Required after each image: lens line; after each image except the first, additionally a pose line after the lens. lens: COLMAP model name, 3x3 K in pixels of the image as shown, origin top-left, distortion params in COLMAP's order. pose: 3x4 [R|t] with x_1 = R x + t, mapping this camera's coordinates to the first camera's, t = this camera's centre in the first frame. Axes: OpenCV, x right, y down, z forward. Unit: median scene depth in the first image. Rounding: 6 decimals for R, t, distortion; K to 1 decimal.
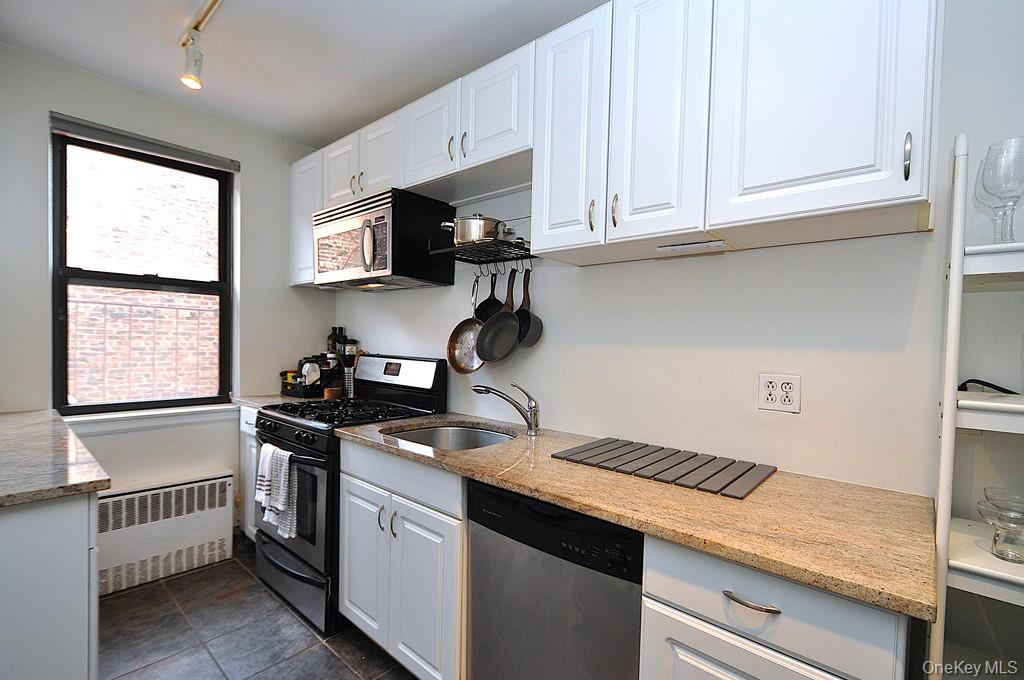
lens RADIAL K [[463.2, 0, 508.4], [0, 463.2, 353.2], [0, 0, 1]] dist [0.017299, -0.010057]
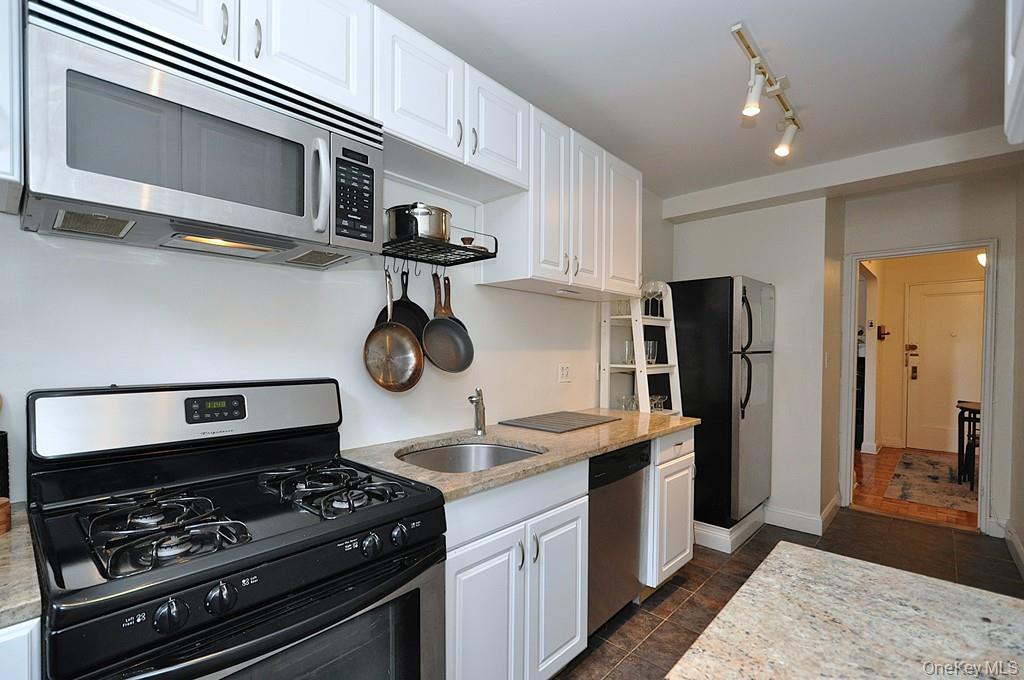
lens RADIAL K [[463.2, 0, 508.4], [0, 463.2, 353.2], [0, 0, 1]] dist [0.017299, -0.010057]
pose [[0.016003, -0.031324, 0.999381, -0.858293], [0.025930, 0.999186, 0.030902, -0.039495], [-0.999536, 0.025420, 0.016803, 0.758533]]
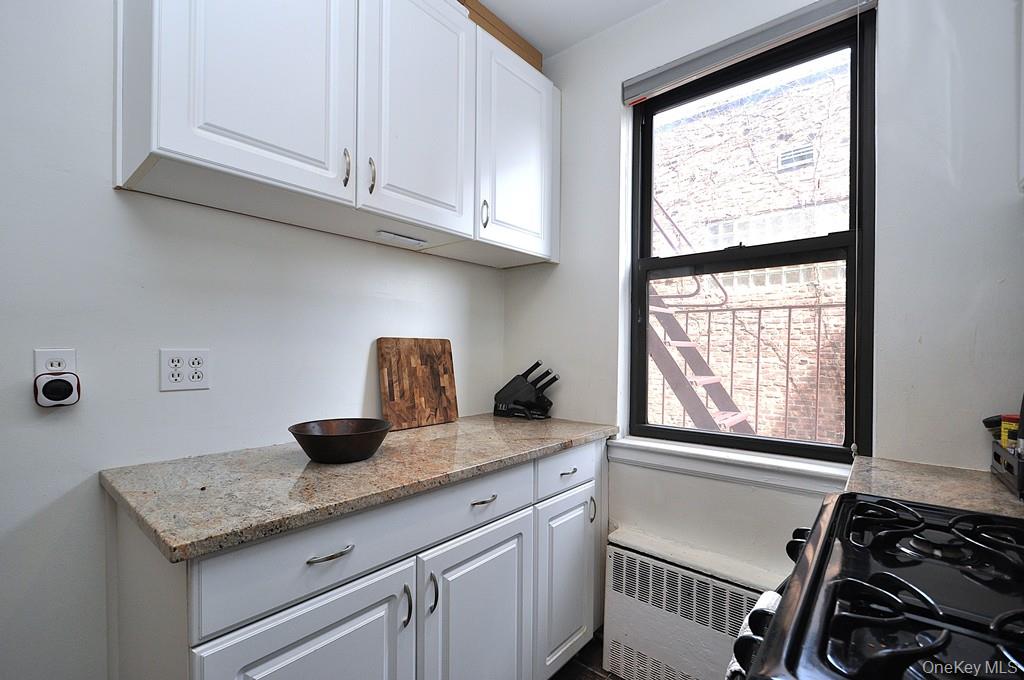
lens RADIAL K [[453.5, 0, 510.4], [0, 453.5, 352.7], [0, 0, 1]] dist [0.000467, -0.000137]
pose [[0.029390, -0.023218, -0.999298, -0.142952], [-0.037896, 0.998986, -0.024325, 0.014169], [0.998849, 0.038584, 0.028481, 0.741206]]
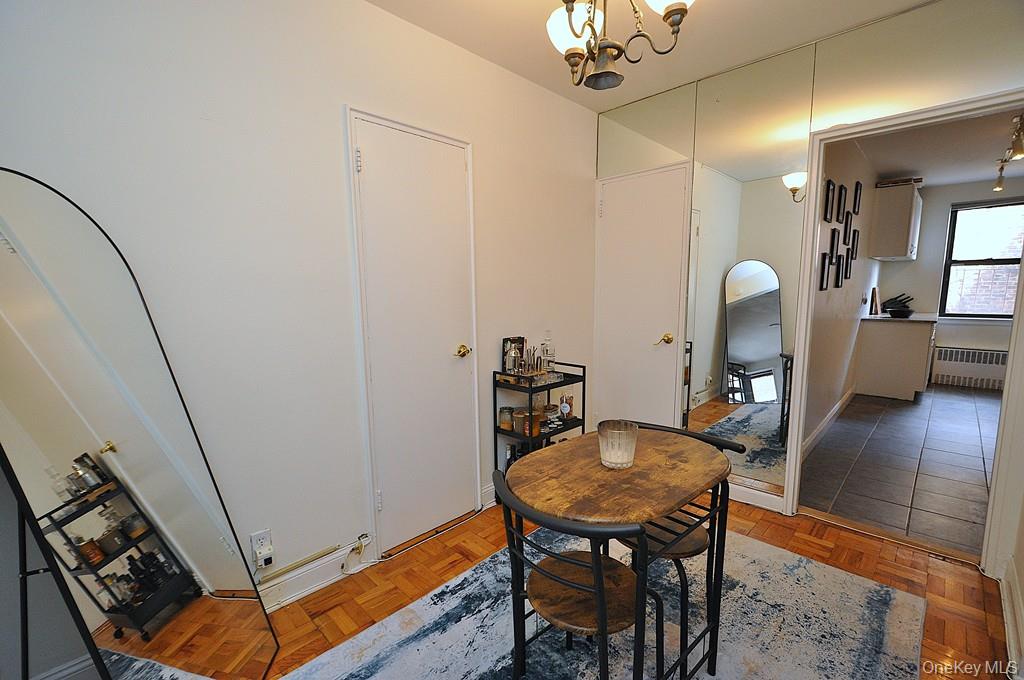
lens RADIAL K [[441.5, 0, 509.9], [0, 441.5, 354.3], [0, 0, 1]] dist [0.002474, -0.000474]
pose [[-0.044276, 0.125002, -0.991168, 1.666329], [-0.018069, 0.991879, 0.125898, 0.074712], [0.998856, 0.023484, -0.041658, -1.339733]]
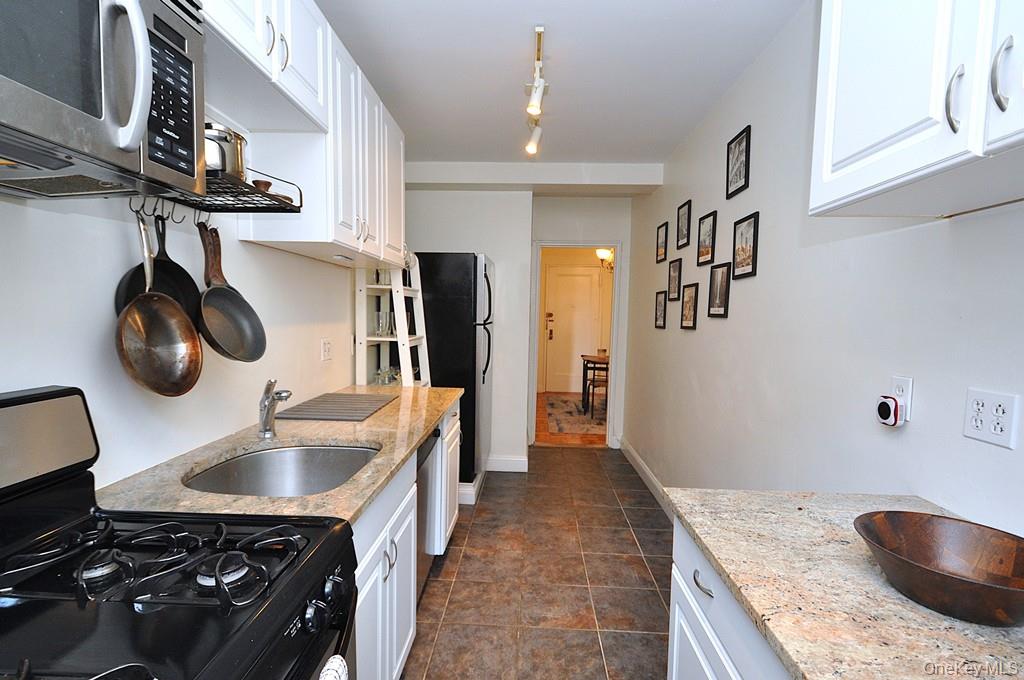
lens RADIAL K [[484.0, 0, 507.4], [0, 484.0, 354.1], [0, 0, 1]] dist [0.003195, -0.000793]
pose [[-0.630939, -0.099738, 0.769395, -0.750183], [-0.008618, 0.992542, 0.121598, -0.074216], [-0.775785, 0.070090, -0.627093, 1.006140]]
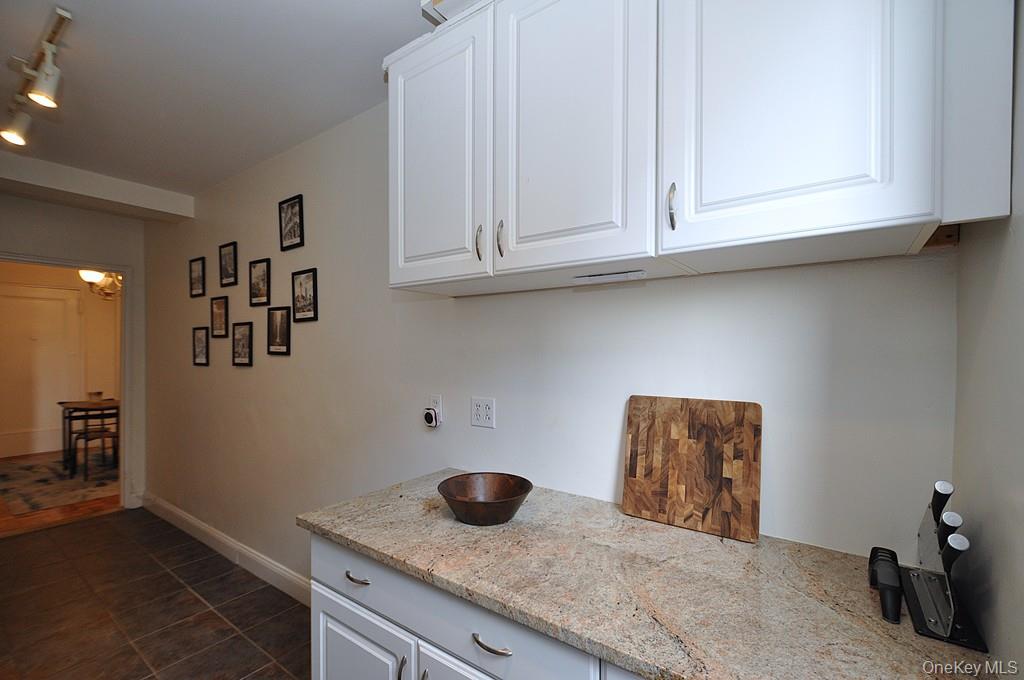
lens RADIAL K [[446.0, 0, 508.8], [0, 446.0, 348.4], [0, 0, 1]] dist [0.002121, -0.000092]
pose [[-0.994388, -0.027399, -0.102184, -0.655376], [-0.030457, 0.999130, 0.028492, -0.093187], [0.101315, 0.031444, -0.994357, 1.115186]]
